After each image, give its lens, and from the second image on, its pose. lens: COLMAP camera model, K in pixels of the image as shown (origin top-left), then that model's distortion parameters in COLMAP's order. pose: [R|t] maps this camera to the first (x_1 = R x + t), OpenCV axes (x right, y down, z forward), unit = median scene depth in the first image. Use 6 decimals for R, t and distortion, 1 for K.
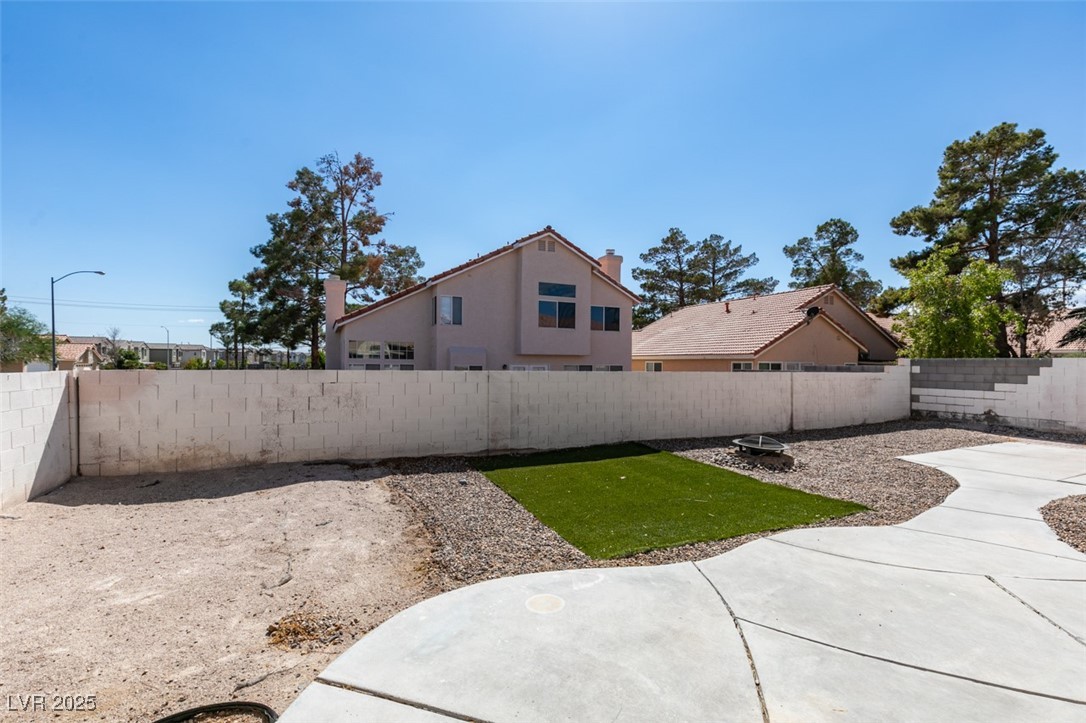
lens RADIAL K [[481.3, 0, 537.8], [0, 481.3, 364.1], [0, 0, 1]] dist [0.003522, -0.000641]
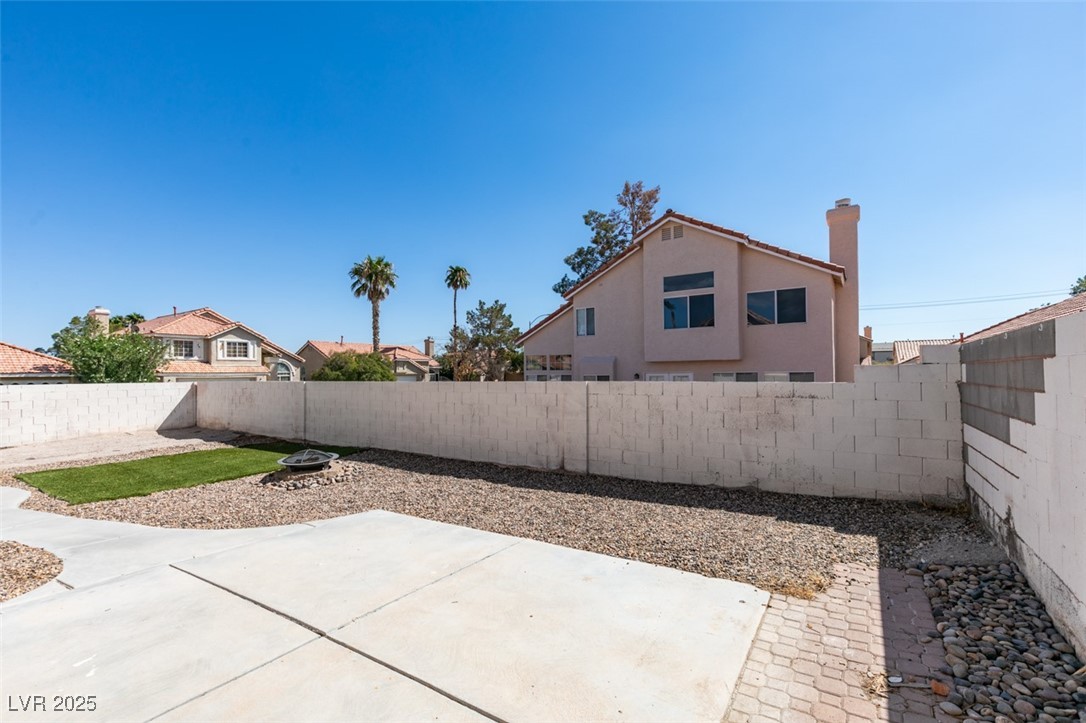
lens RADIAL K [[481.3, 0, 537.7], [0, 481.3, 362.2], [0, 0, 1]] dist [0.003522, -0.000641]
pose [[0.536036, -0.037358, -0.843368, 0.601914], [0.015157, 0.999285, -0.034631, 0.007320], [0.844059, 0.005780, 0.536219, 0.350378]]
